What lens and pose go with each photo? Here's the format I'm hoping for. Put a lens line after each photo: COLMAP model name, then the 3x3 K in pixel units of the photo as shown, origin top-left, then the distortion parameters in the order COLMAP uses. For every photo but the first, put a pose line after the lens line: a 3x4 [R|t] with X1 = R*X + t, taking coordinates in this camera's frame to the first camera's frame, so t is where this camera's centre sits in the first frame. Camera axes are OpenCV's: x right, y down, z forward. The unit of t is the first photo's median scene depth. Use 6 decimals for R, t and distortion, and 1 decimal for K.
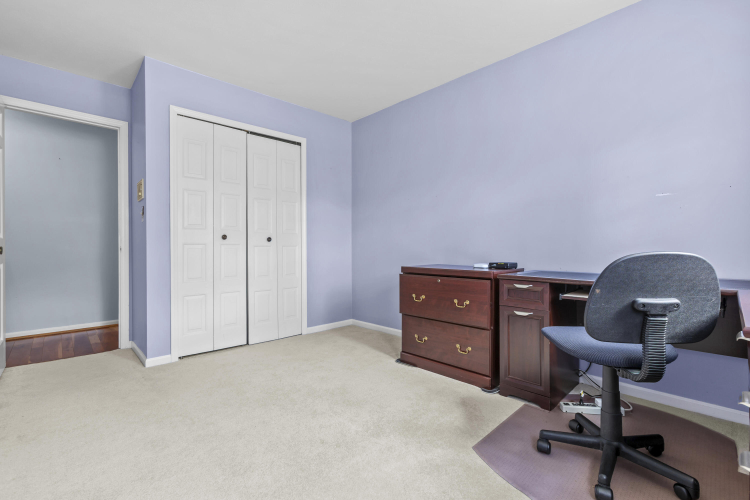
lens RADIAL K [[335.9, 0, 370.9], [0, 335.9, 248.3], [0, 0, 1]] dist [-0.000759, 0.000163]
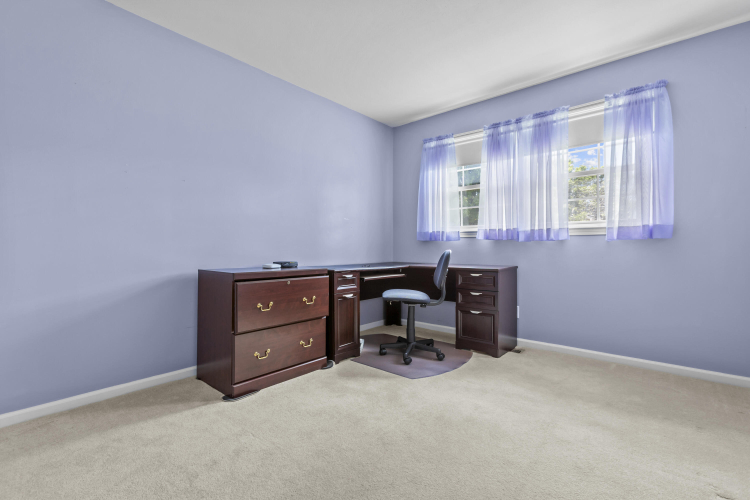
lens RADIAL K [[335.9, 0, 370.9], [0, 335.9, 248.3], [0, 0, 1]] dist [-0.000759, 0.000163]
pose [[-0.118324, 0.015887, 0.992848, -0.836062], [-0.008782, 0.999816, -0.017045, 0.013028], [-0.992936, -0.010736, -0.118163, 0.933981]]
